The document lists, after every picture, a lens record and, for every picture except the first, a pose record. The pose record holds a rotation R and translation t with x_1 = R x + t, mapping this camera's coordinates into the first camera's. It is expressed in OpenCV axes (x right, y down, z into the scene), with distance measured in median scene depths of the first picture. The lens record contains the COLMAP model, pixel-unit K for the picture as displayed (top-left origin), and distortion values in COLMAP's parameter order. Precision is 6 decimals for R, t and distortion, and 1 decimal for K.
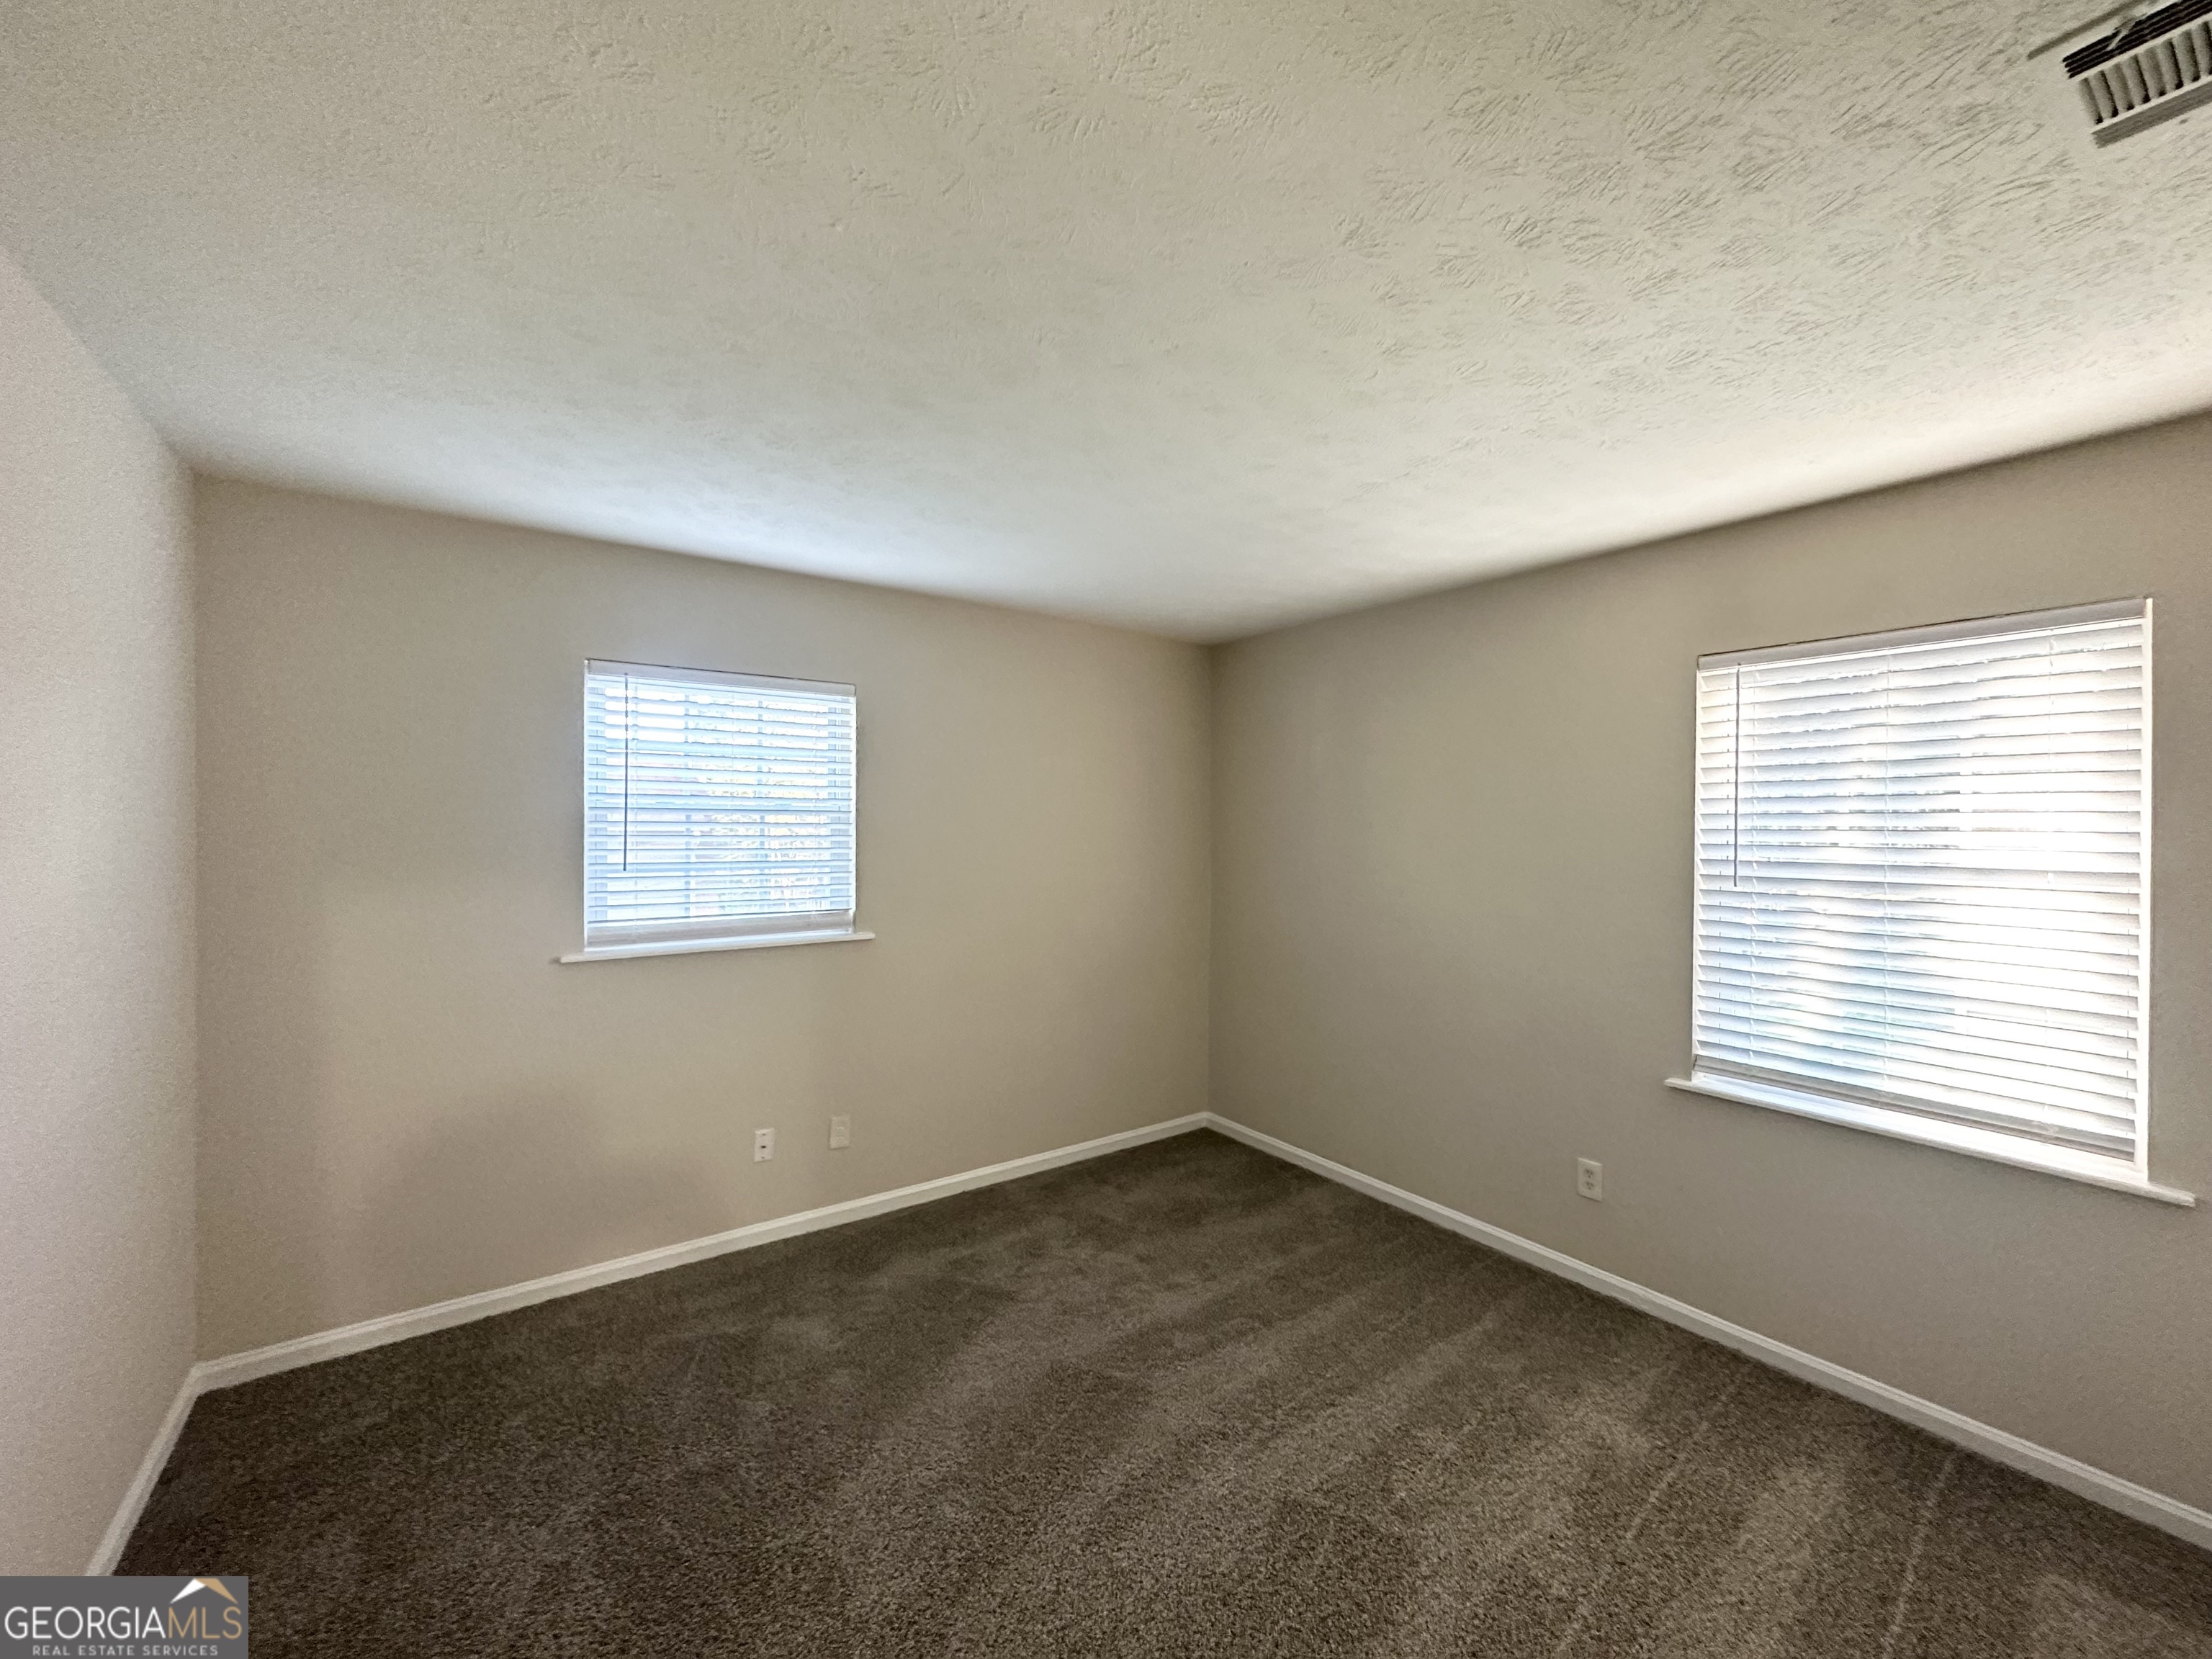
lens RADIAL K [[897.0, 0, 1119.2], [0, 897.0, 827.4], [0, 0, 1]] dist [0.019835, -0.000086]
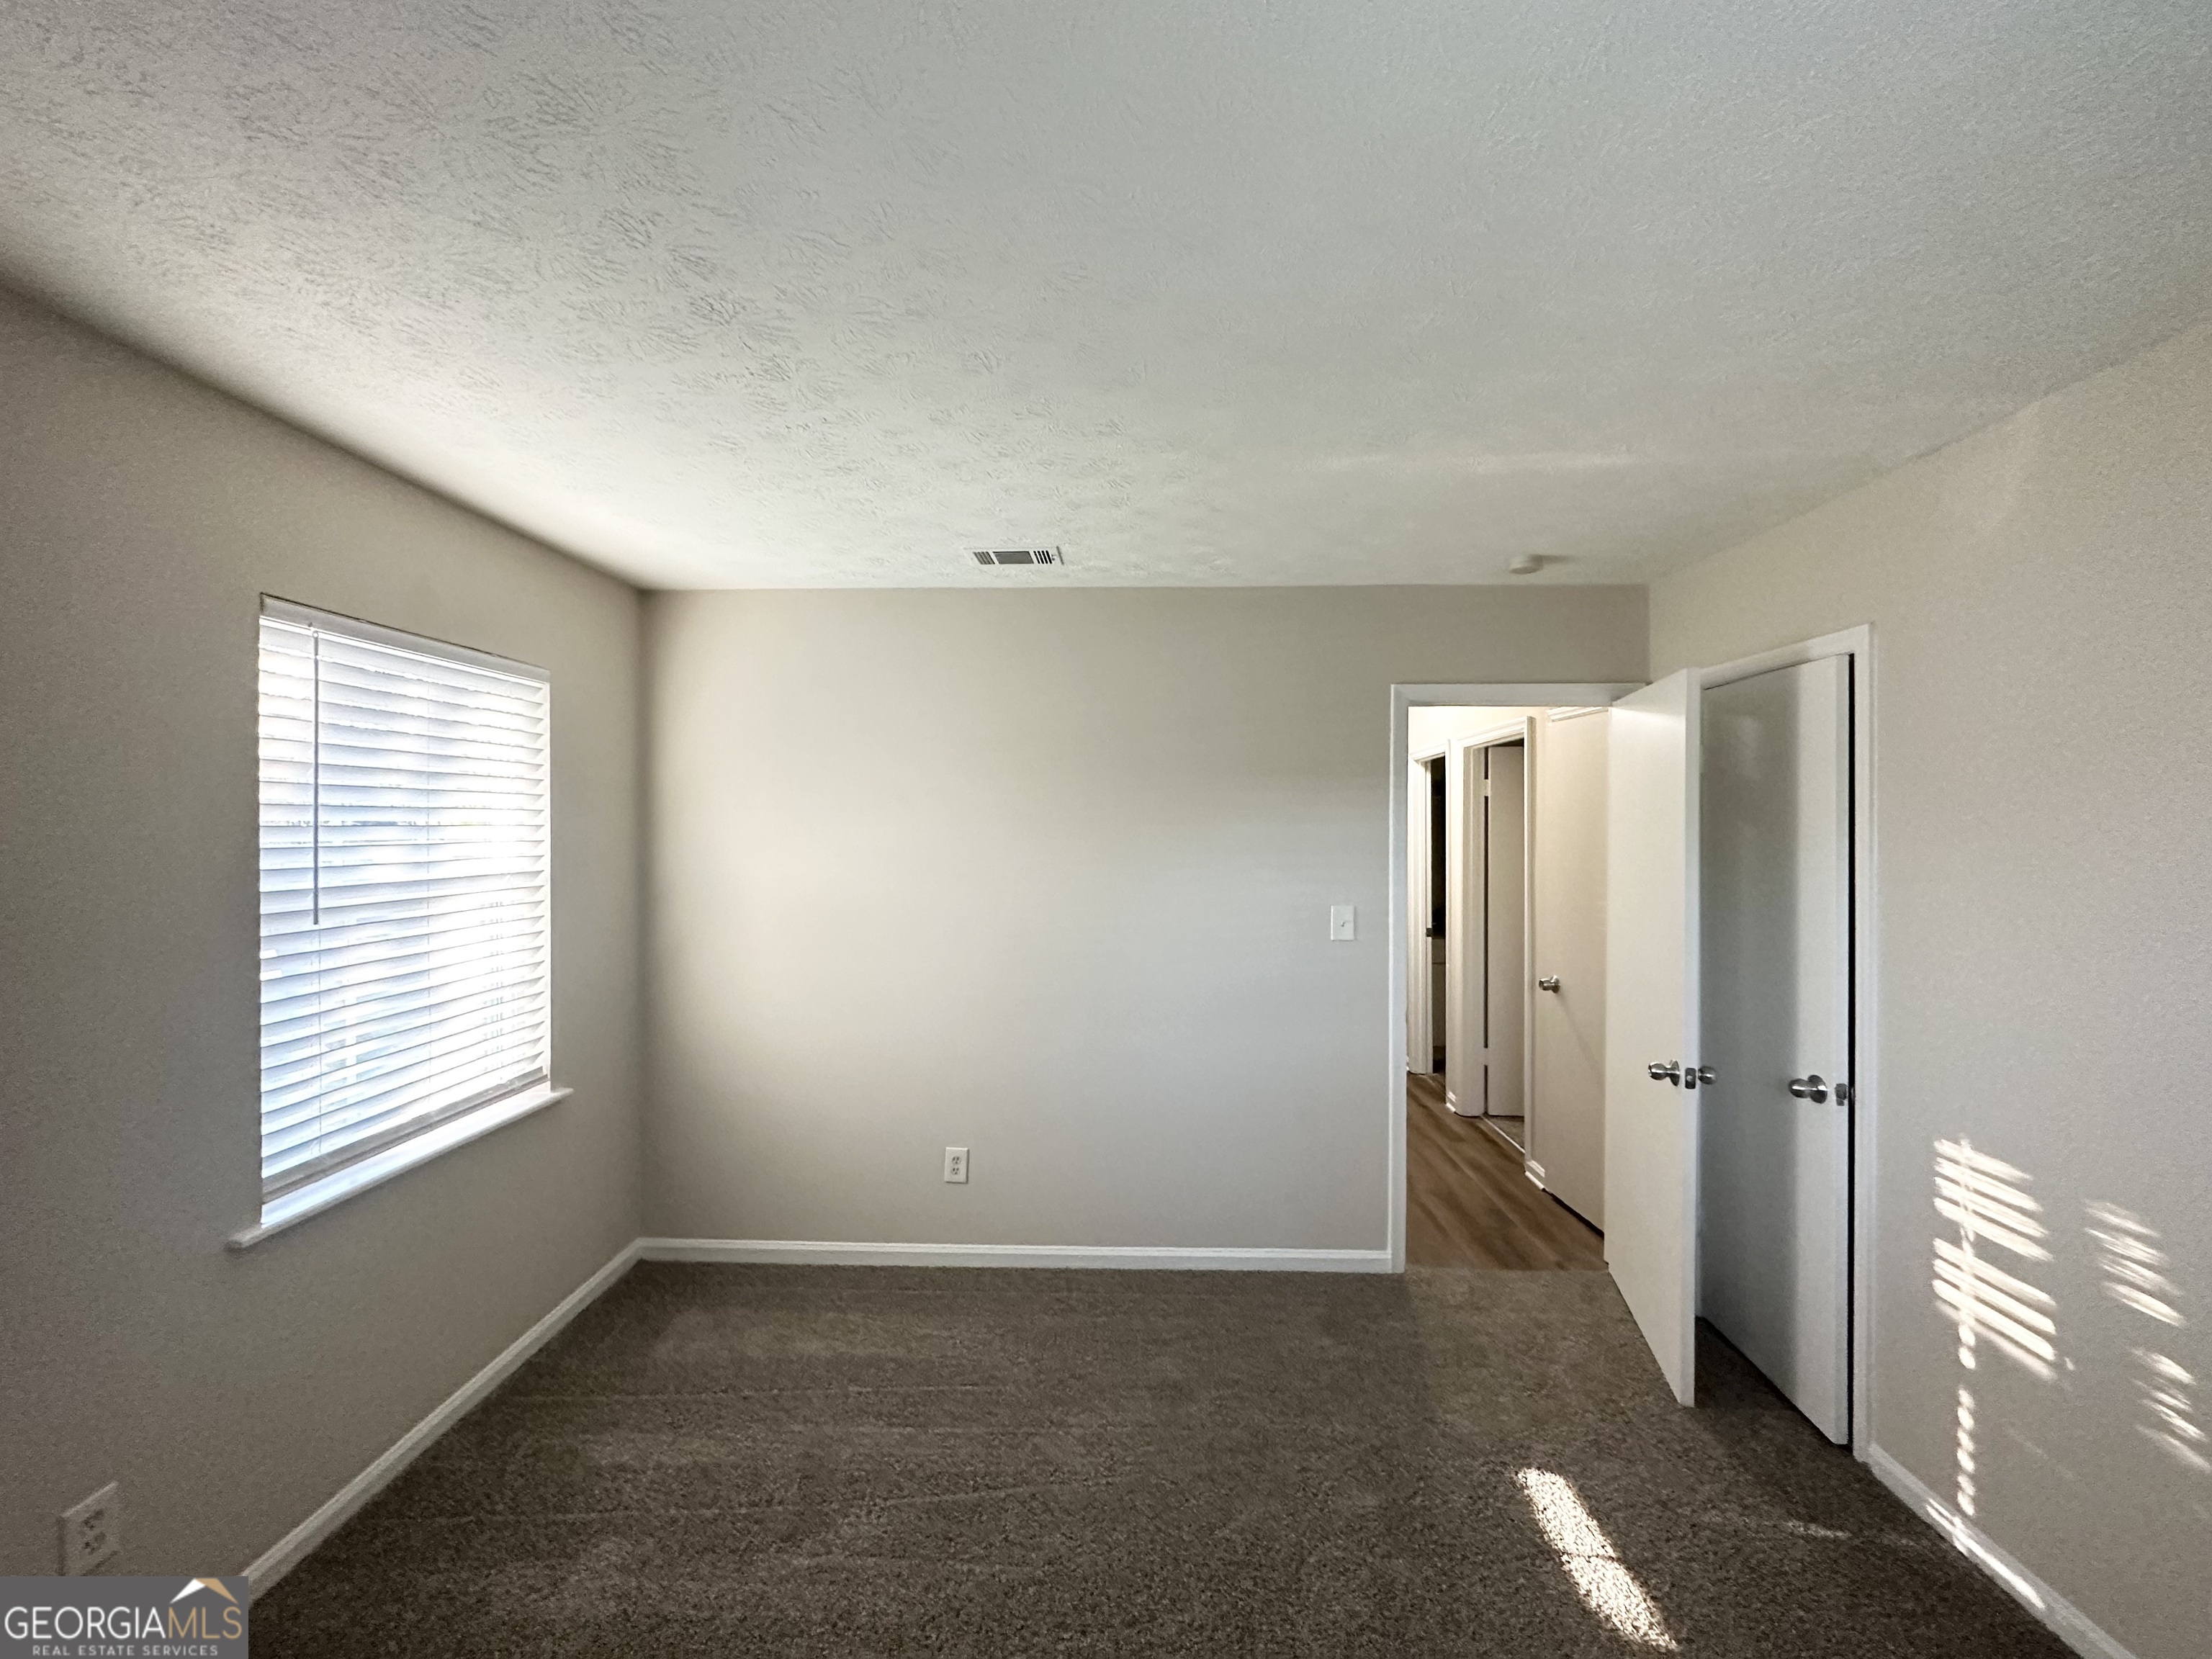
lens RADIAL K [[897.0, 0, 1115.0], [0, 897.0, 825.8], [0, 0, 1]] dist [0.019835, -0.000086]
pose [[-0.790637, -0.008439, 0.612228, -0.310156], [-0.002087, 0.999936, 0.011088, -0.026444], [-0.612282, 0.007489, -0.790604, 1.246700]]
